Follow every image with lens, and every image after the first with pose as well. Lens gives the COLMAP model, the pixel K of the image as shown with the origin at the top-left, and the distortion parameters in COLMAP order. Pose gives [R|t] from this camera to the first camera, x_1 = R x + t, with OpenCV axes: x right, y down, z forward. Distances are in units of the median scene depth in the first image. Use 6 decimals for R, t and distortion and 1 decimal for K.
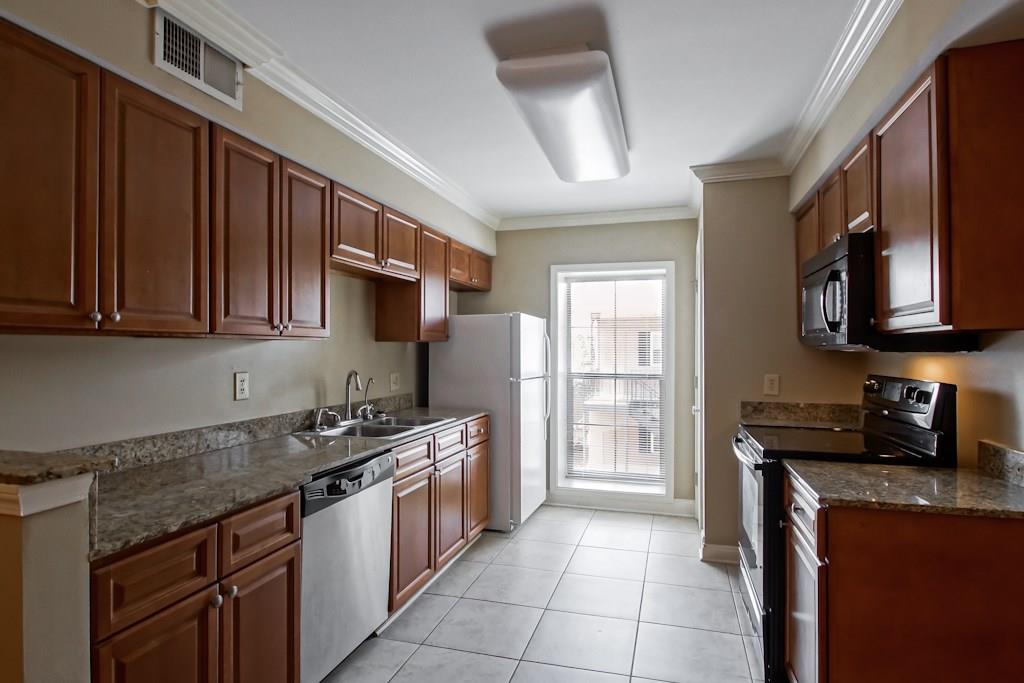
lens RADIAL K [[539.5, 0, 514.7], [0, 539.5, 345.2], [0, 0, 1]] dist [0.001039, 0.000269]
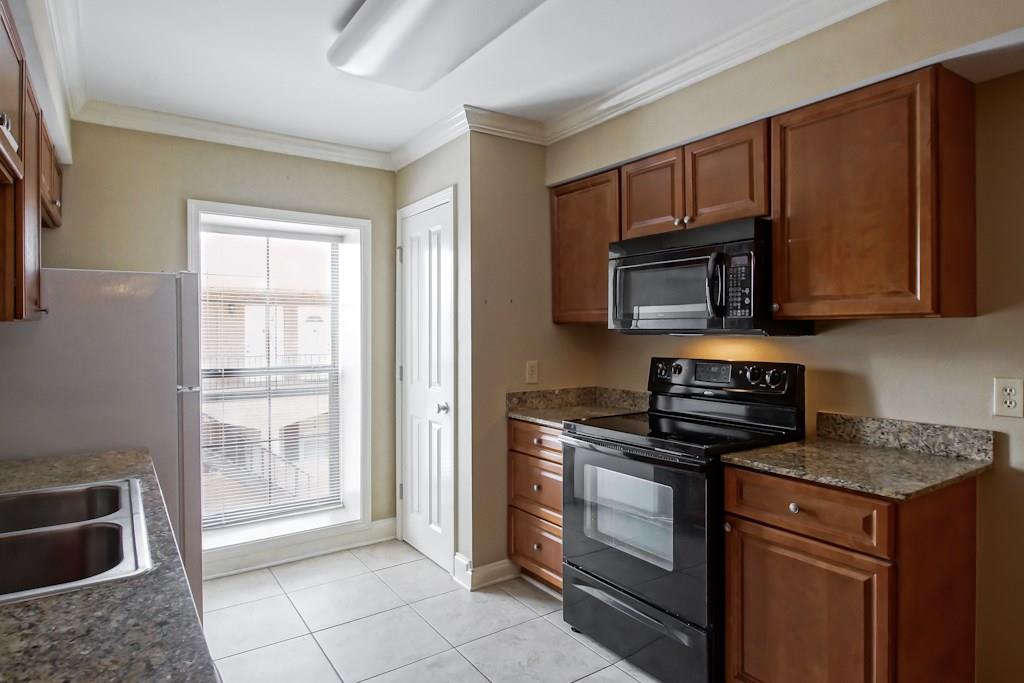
lens RADIAL K [[581.0, 0, 512.8], [0, 581.0, 332.8], [0, 0, 1]] dist [-0.001540, -0.000092]
pose [[0.638484, -0.008539, 0.769588, -0.294474], [-0.002653, 0.999908, 0.013296, -0.005600], [-0.769631, -0.010531, 0.638402, 0.396751]]
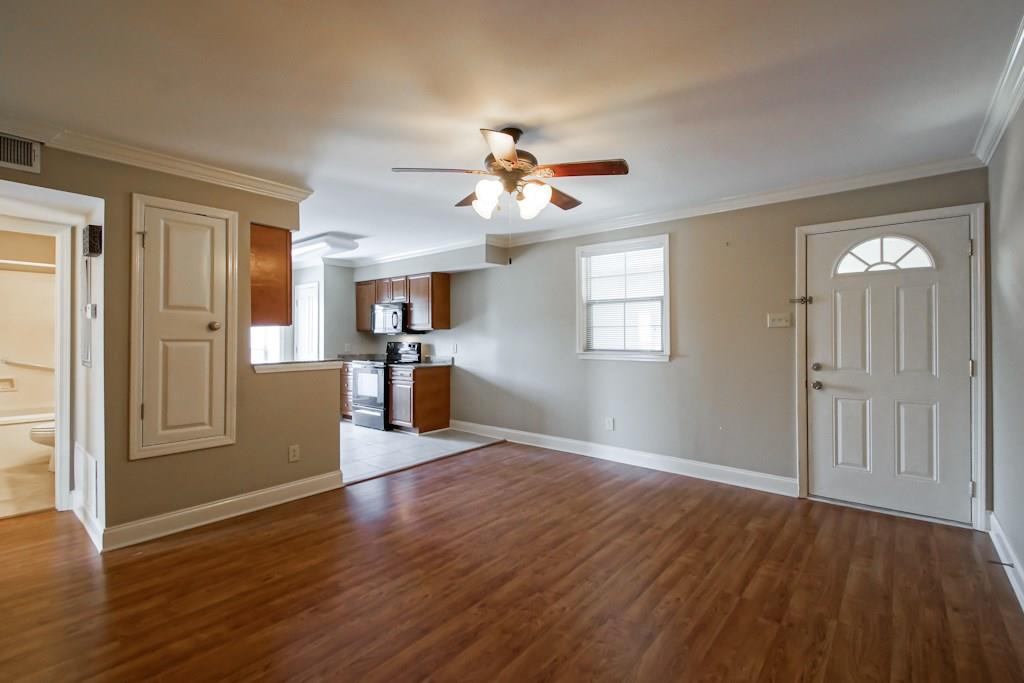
lens RADIAL K [[456.1, 0, 518.7], [0, 456.1, 335.5], [0, 0, 1]] dist [0.000842, 0.000007]
pose [[0.403810, -0.001346, 0.914842, -1.173102], [-0.011039, 0.999919, 0.006344, -0.006629], [-0.914776, -0.012661, 0.403762, -0.617255]]
